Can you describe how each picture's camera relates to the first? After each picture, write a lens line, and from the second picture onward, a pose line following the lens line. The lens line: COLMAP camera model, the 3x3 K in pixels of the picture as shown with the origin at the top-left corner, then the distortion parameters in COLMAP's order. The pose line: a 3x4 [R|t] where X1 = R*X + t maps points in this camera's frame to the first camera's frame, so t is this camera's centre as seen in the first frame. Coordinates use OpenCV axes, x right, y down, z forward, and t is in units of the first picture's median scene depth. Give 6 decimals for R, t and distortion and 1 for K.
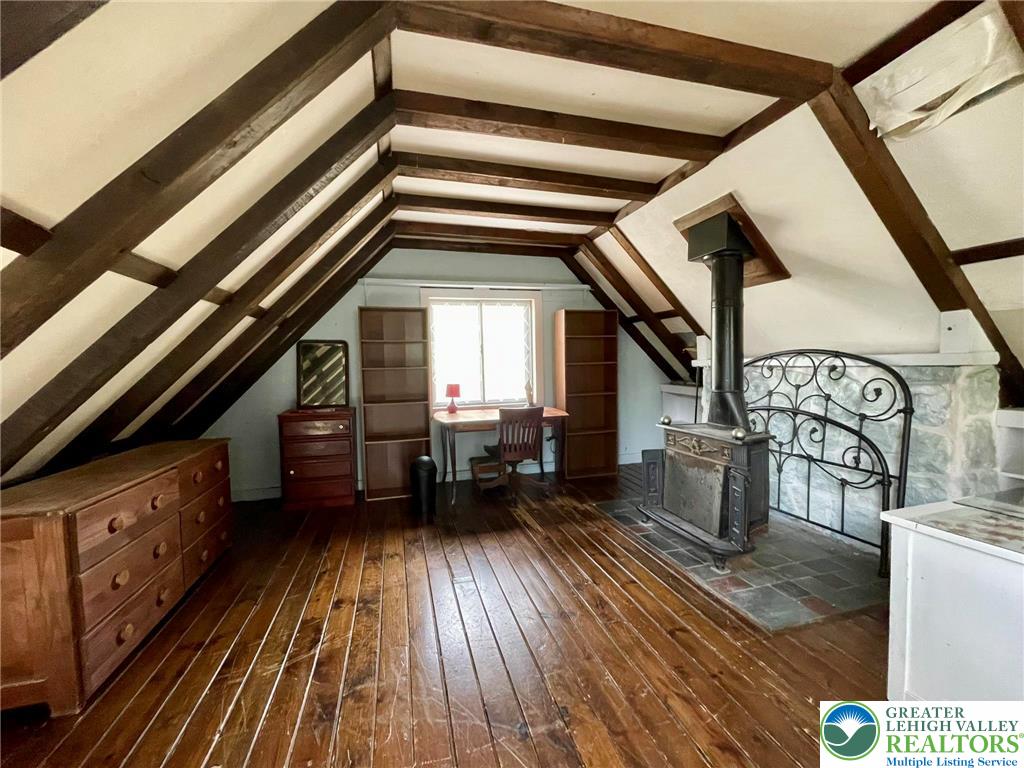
lens RADIAL K [[414.7, 0, 512.0], [0, 414.7, 384.9], [0, 0, 1]] dist [0.007343, -0.001433]
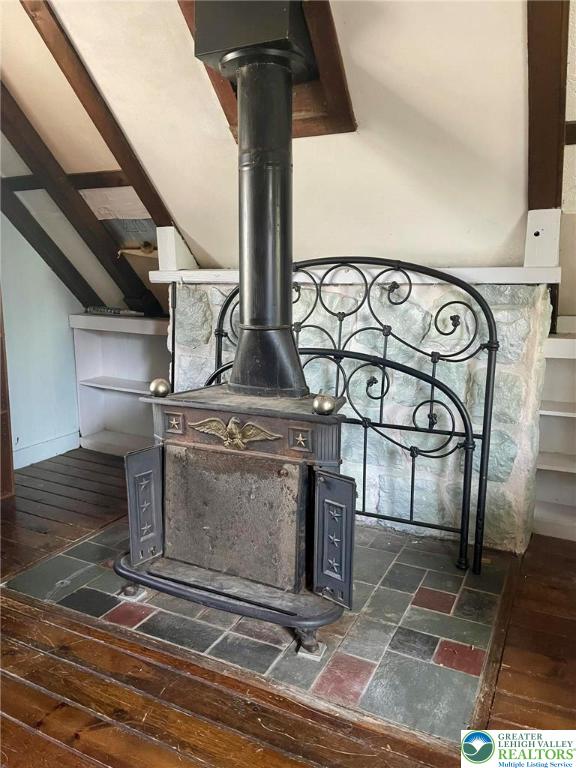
lens RADIAL K [[577.4, 0, 285.0], [0, 577.4, 387.9], [0, 0, 1]] dist [0.053145, -0.069251]
pose [[0.676136, -0.110595, 0.728429, -0.045776], [0.018637, 0.990921, 0.133149, -0.006166], [-0.736541, -0.076451, 0.672058, 0.496171]]
